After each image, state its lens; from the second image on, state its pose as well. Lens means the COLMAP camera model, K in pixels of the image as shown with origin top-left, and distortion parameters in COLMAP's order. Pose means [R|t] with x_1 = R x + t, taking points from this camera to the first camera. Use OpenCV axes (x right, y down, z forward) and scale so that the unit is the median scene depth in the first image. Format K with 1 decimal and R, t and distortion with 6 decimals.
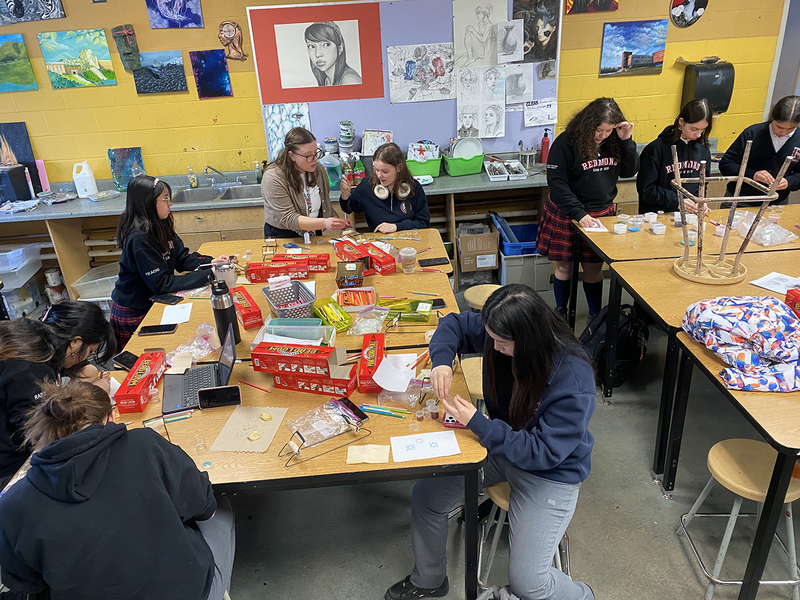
lens RADIAL K [[606.9, 0, 391.6], [0, 606.9, 306.8], [0, 0, 1]] dist [0.002245, -0.006712]
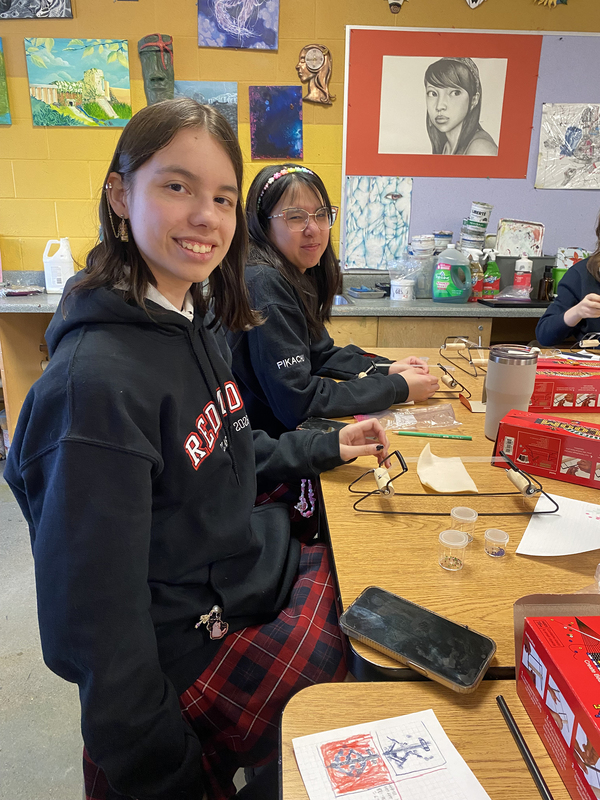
lens RADIAL K [[606.9, 0, 307.9], [0, 606.9, 404.1], [0, 0, 1]] dist [0.002245, -0.006712]
pose [[0.997385, 0.070477, 0.015997, -0.256262], [-0.067088, 0.985210, -0.157671, 0.023613], [-0.026873, 0.156186, 0.987362, 0.397440]]
